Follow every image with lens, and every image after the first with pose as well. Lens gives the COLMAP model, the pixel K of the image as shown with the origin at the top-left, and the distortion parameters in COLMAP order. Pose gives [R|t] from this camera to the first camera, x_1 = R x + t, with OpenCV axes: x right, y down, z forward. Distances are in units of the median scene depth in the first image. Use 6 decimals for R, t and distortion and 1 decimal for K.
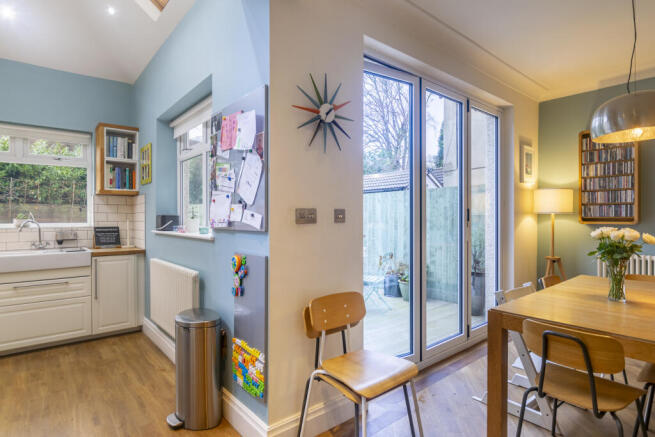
lens RADIAL K [[357.1, 0, 327.5], [0, 357.1, 218.5], [0, 0, 1]] dist [-0.006761, -0.001391]
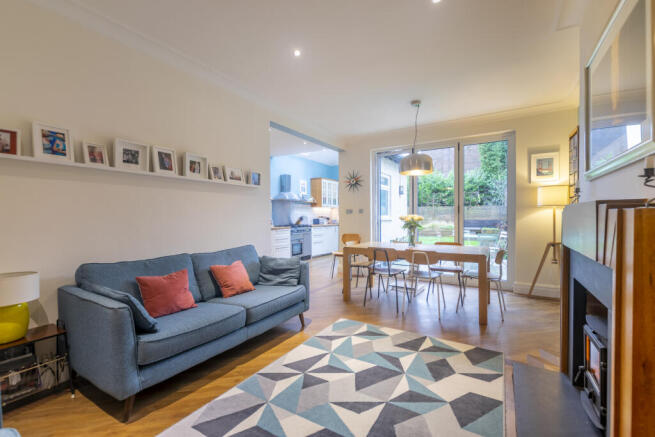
lens RADIAL K [[281.1, 0, 327.5], [0, 281.1, 218.5], [0, 0, 1]] dist [0.001894, 0.000179]
pose [[0.311010, 0.009546, -0.950359, 1.443039], [0.001323, 0.999944, 0.010477, 0.019761], [0.950406, -0.004516, 0.310980, -0.051799]]
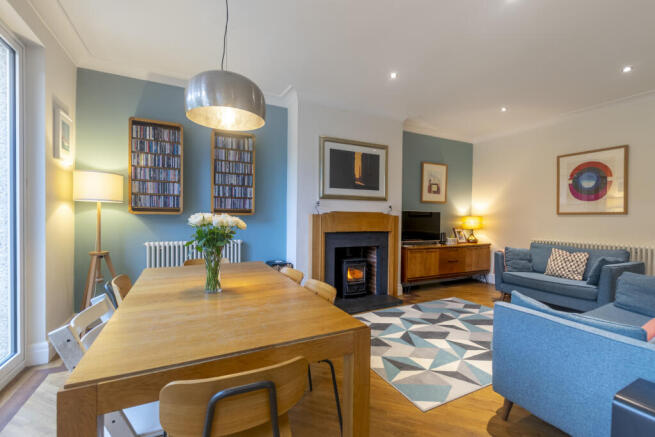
lens RADIAL K [[281.1, 0, 327.5], [0, 281.1, 218.5], [0, 0, 1]] dist [0.001894, 0.000179]
pose [[0.220702, -0.003316, 0.975336, 0.096281], [-0.009862, 0.999936, 0.005631, 0.018576], [-0.975292, -0.010861, 0.220655, 0.327429]]
